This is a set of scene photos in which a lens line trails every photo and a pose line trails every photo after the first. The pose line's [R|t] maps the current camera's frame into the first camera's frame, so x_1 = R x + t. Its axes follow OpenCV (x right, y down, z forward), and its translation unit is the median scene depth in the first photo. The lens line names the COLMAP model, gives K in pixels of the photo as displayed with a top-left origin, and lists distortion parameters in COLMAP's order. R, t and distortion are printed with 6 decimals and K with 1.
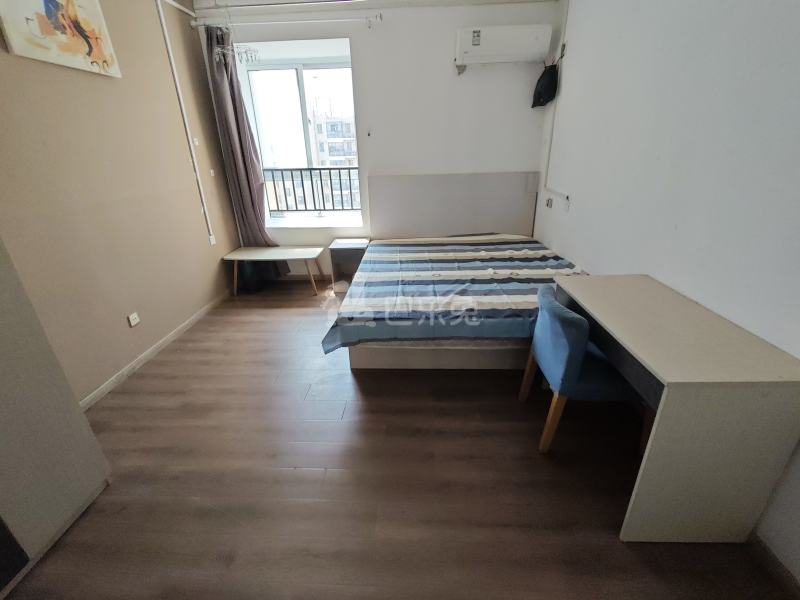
lens RADIAL K [[357.2, 0, 402.6], [0, 357.2, 296.7], [0, 0, 1]] dist [-0.002147, -0.000384]
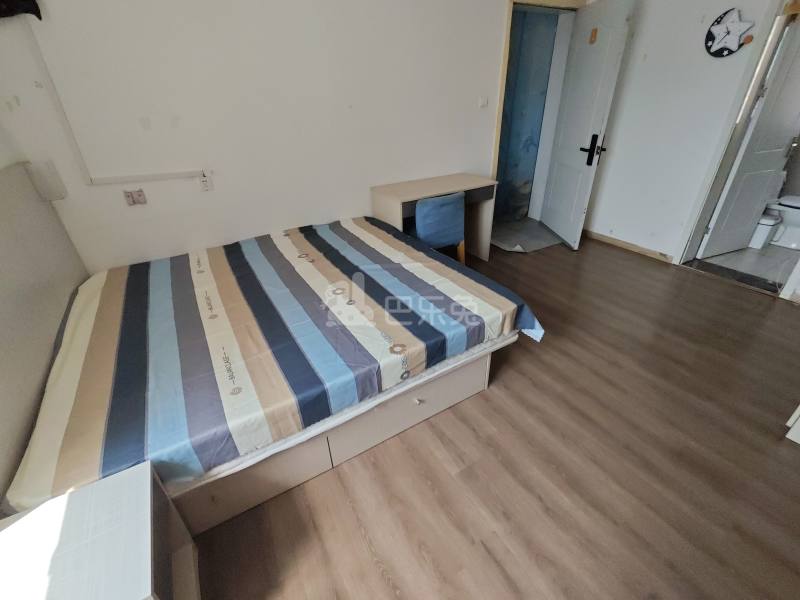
lens RADIAL K [[359.6, 0, 400.4], [0, 359.6, 298.2], [0, 0, 1]] dist [-0.000624, -0.000328]
pose [[-0.548861, -0.380113, 0.744490, -0.435637], [0.362359, 0.694408, 0.621686, -0.386922], [-0.753291, 0.610992, -0.243396, 0.954243]]
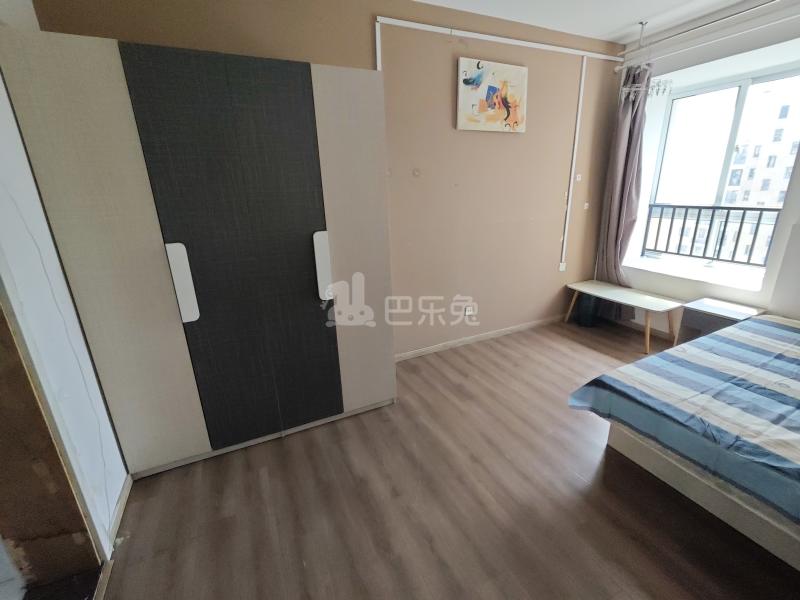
lens RADIAL K [[357.2, 0, 402.6], [0, 357.2, 296.7], [0, 0, 1]] dist [-0.002147, -0.000384]
pose [[0.465771, 0.273162, -0.841689, 0.190330], [-0.326848, 0.937009, 0.123226, -0.055003], [0.822331, 0.217709, 0.525714, 0.067685]]
